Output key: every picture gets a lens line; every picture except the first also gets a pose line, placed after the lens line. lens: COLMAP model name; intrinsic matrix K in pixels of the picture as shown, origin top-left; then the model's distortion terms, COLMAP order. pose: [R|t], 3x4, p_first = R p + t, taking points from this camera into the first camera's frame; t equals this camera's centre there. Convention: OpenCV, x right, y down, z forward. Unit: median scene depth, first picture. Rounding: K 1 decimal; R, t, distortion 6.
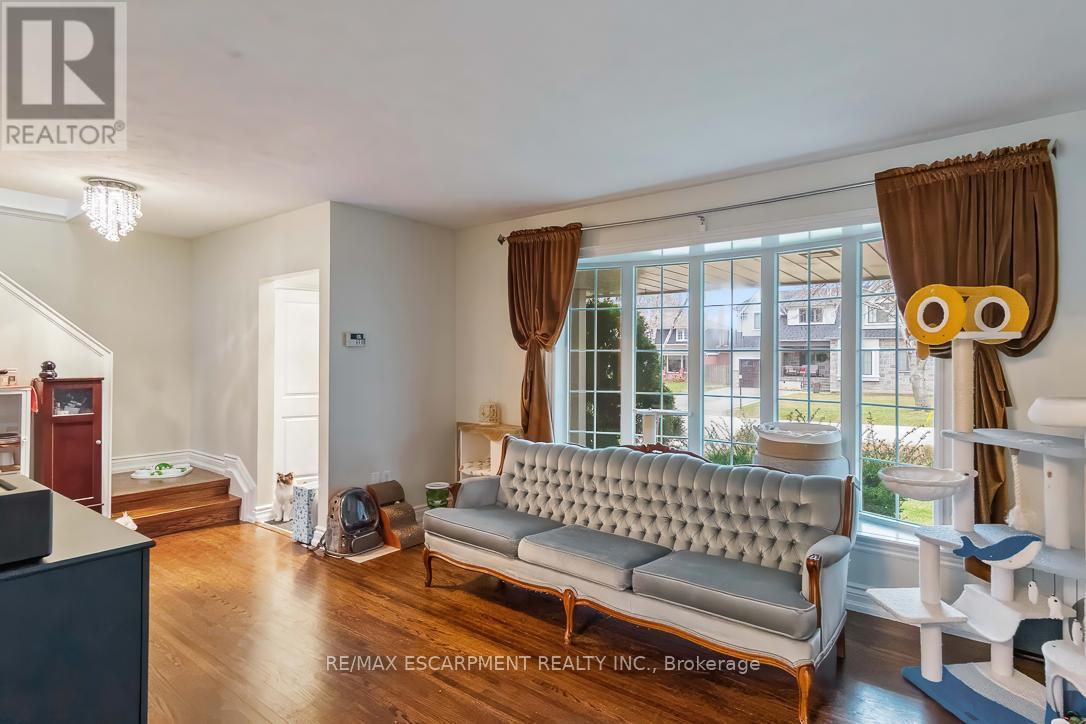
lens RADIAL K [[567.0, 0, 550.3], [0, 567.0, 360.9], [0, 0, 1]] dist [0.001724, 0.001680]
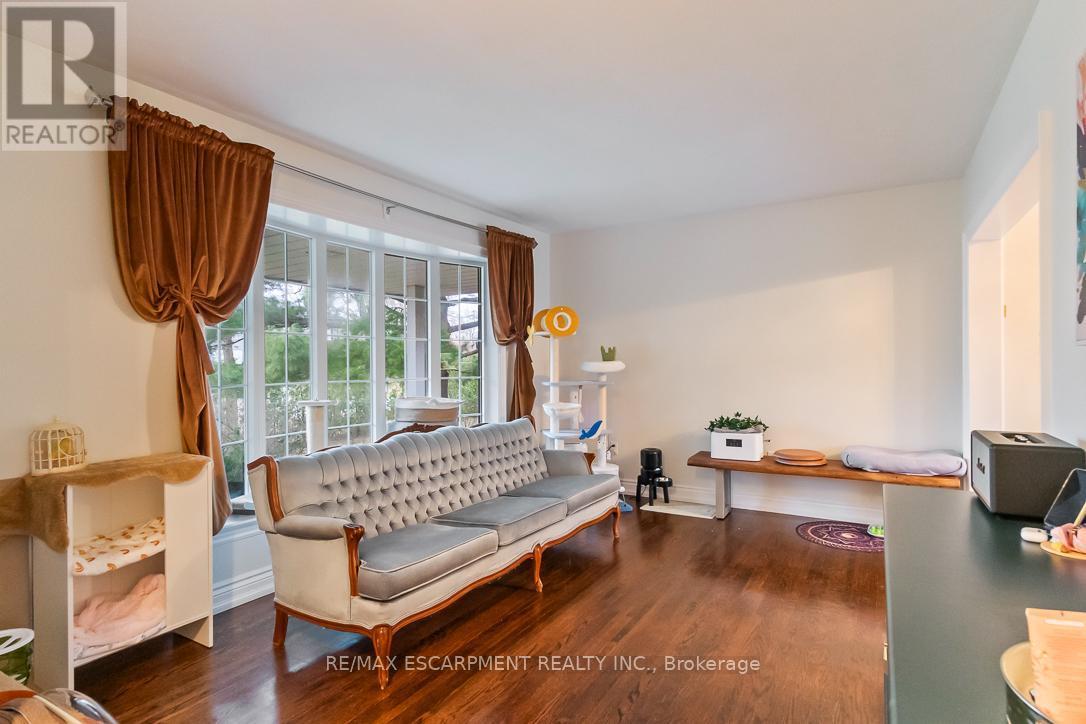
lens RADIAL K [[567.0, 0, 550.3], [0, 567.0, 360.9], [0, 0, 1]] dist [0.001724, 0.001680]
pose [[-0.117992, -0.007105, 0.992989, -0.701588], [0.010691, 0.999907, 0.008425, 0.021977], [-0.992957, 0.011610, -0.117905, 0.719791]]
